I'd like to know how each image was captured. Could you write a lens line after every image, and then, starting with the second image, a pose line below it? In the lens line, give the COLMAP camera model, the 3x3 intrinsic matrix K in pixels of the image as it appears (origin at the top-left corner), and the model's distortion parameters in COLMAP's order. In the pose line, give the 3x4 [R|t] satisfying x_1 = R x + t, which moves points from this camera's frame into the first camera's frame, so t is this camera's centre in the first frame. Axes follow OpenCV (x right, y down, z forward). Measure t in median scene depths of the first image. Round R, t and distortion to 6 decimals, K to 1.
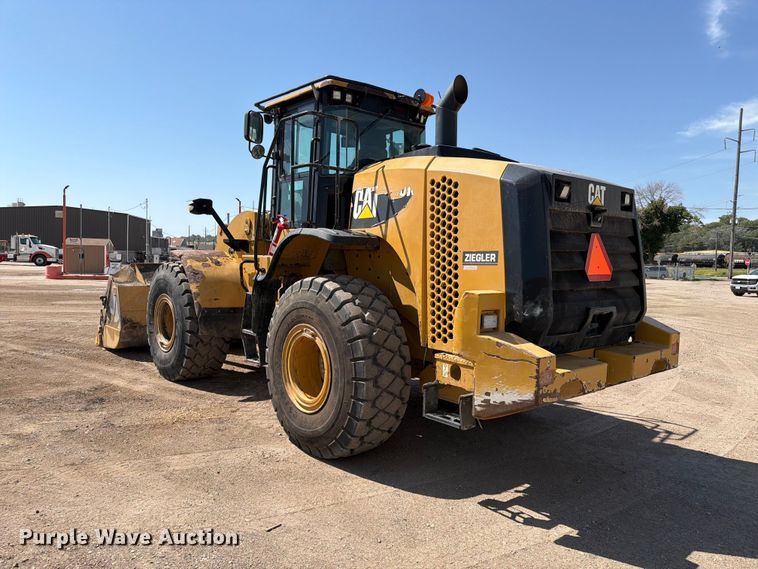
lens RADIAL K [[538.4, 0, 374.7], [0, 538.4, 296.0], [0, 0, 1]] dist [0.046979, -0.054004]
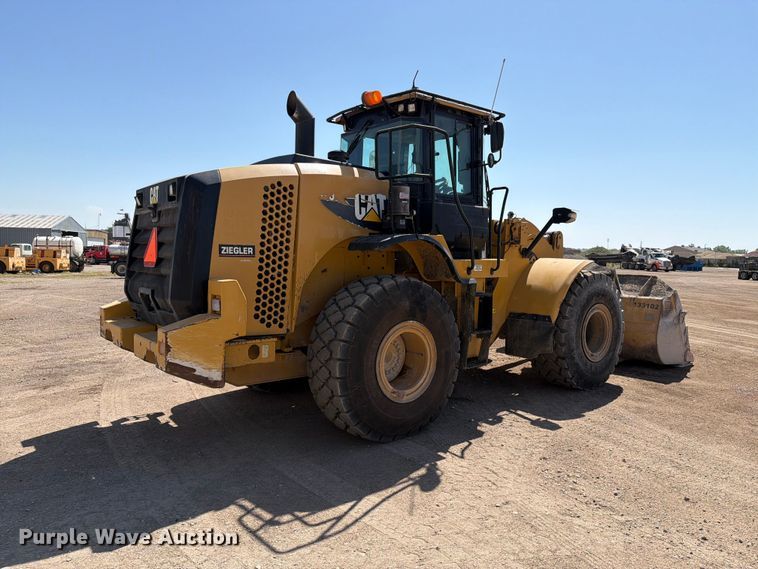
lens RADIAL K [[538.4, 0, 372.4], [0, 538.4, 282.1], [0, 0, 1]] dist [0.046979, -0.054004]
pose [[-0.047492, 0.020036, -0.998671, 1.304941], [-0.094858, 0.995190, 0.024477, -0.054769], [0.994357, 0.095894, -0.045363, 1.266888]]
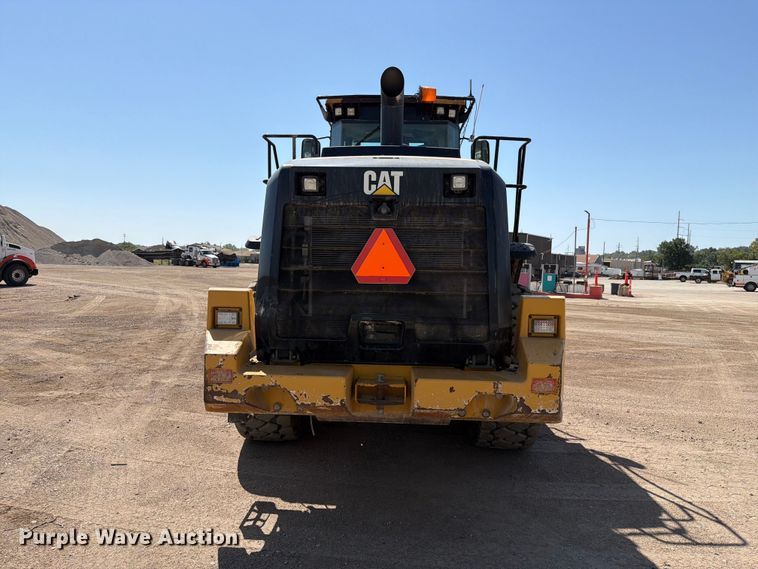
lens RADIAL K [[538.4, 0, 375.8], [0, 538.4, 299.5], [0, 0, 1]] dist [0.046979, -0.054004]
pose [[0.726029, 0.036122, -0.686715, 0.808577], [-0.052228, 0.998632, -0.002689, -0.001610], [0.685678, 0.037818, 0.726922, 0.317689]]
